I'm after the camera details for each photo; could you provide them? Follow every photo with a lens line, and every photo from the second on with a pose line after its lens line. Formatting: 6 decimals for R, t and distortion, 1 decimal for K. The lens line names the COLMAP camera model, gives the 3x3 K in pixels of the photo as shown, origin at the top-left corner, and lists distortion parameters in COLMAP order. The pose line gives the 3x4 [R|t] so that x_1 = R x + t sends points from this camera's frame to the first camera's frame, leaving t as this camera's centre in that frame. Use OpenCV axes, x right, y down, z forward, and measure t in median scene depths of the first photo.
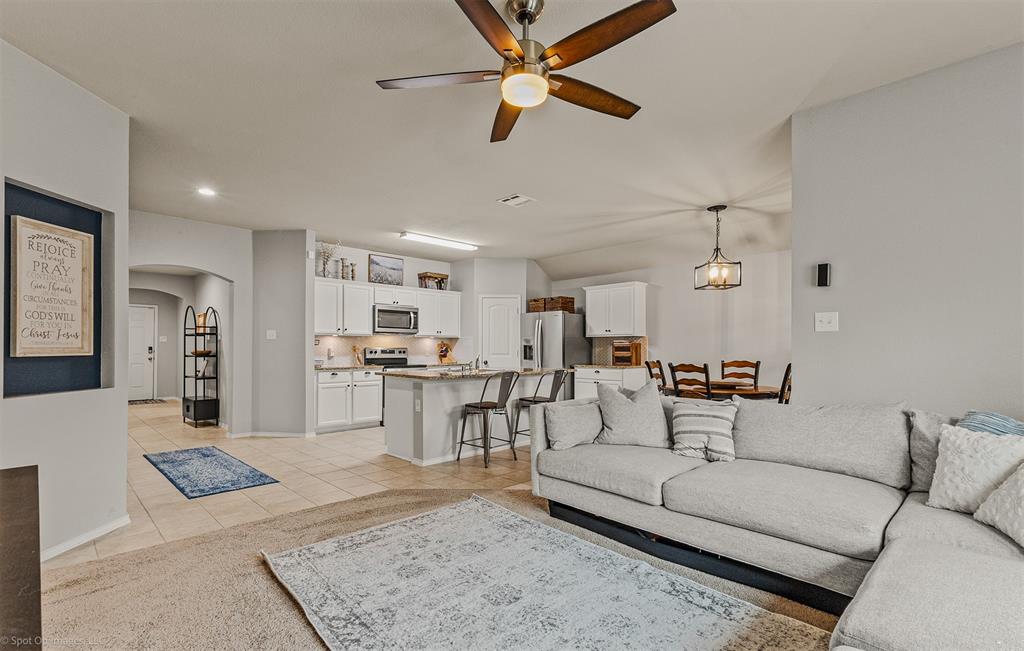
lens RADIAL K [[466.6, 0, 517.3], [0, 466.6, 351.2], [0, 0, 1]] dist [0.013313, 0.000139]
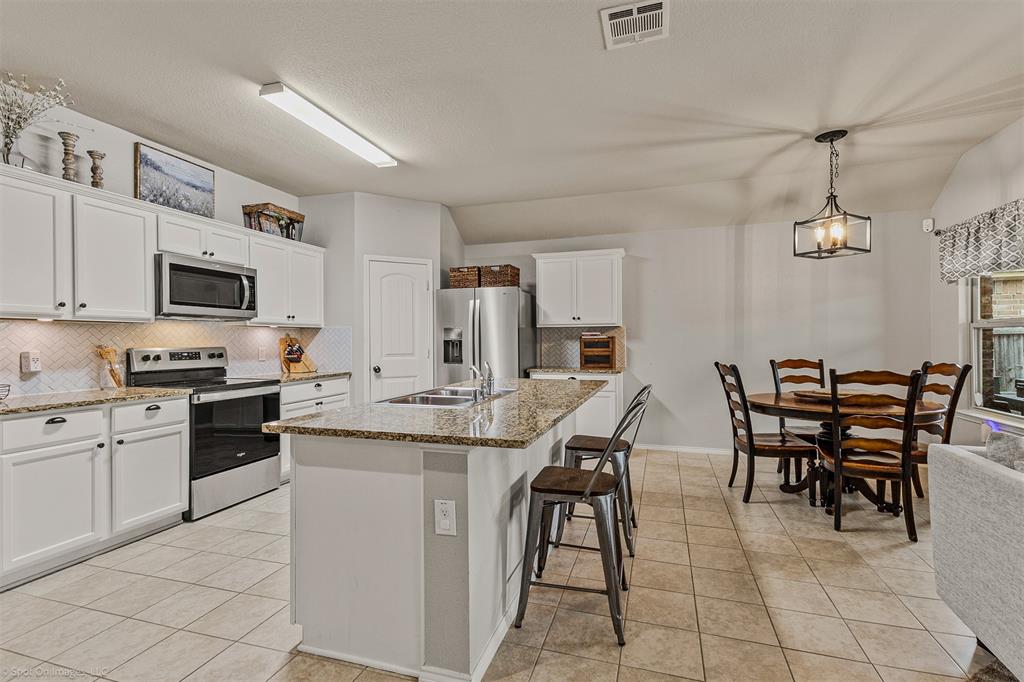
lens RADIAL K [[473.5, 0, 514.8], [0, 473.5, 341.8], [0, 0, 1]] dist [0.023191, -0.004989]
pose [[0.885133, -0.009506, 0.465240, -0.209100], [0.011704, 0.999930, -0.001835, -0.008531], [-0.465190, 0.007070, 0.885183, 0.414938]]
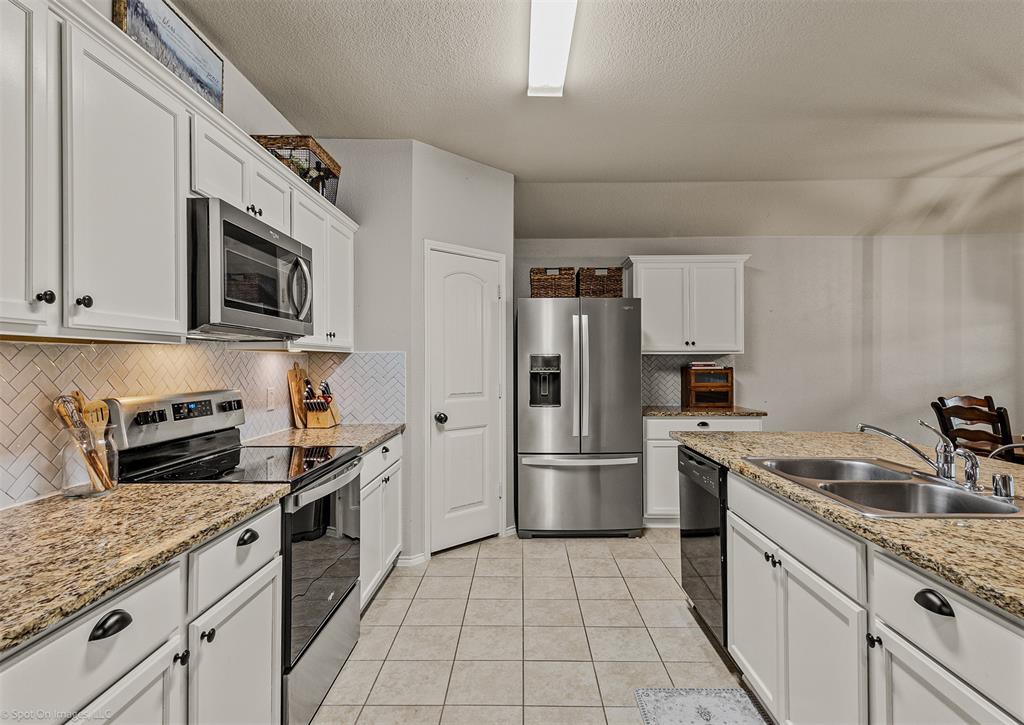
lens RADIAL K [[532.2, 0, 517.8], [0, 532.2, 360.1], [0, 0, 1]] dist [0.017776, -0.002202]
pose [[0.716818, -0.000168, 0.697261, -0.355916], [0.009020, 0.999919, -0.009033, -0.020643], [-0.697202, 0.012764, 0.716761, 0.693960]]
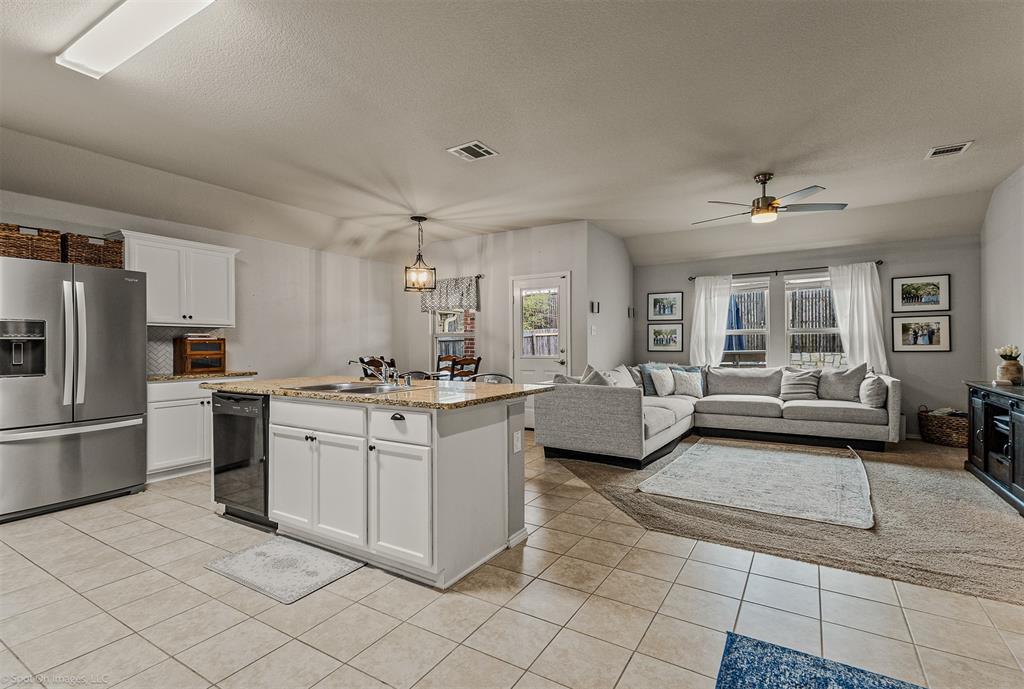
lens RADIAL K [[473.5, 0, 520.4], [0, 473.5, 342.5], [0, 0, 1]] dist [0.023191, -0.004989]
pose [[-0.236693, 0.004644, 0.971573, -0.500998], [0.012345, 0.999922, -0.001772, -0.003977], [-0.971506, 0.011575, -0.236732, 0.715652]]
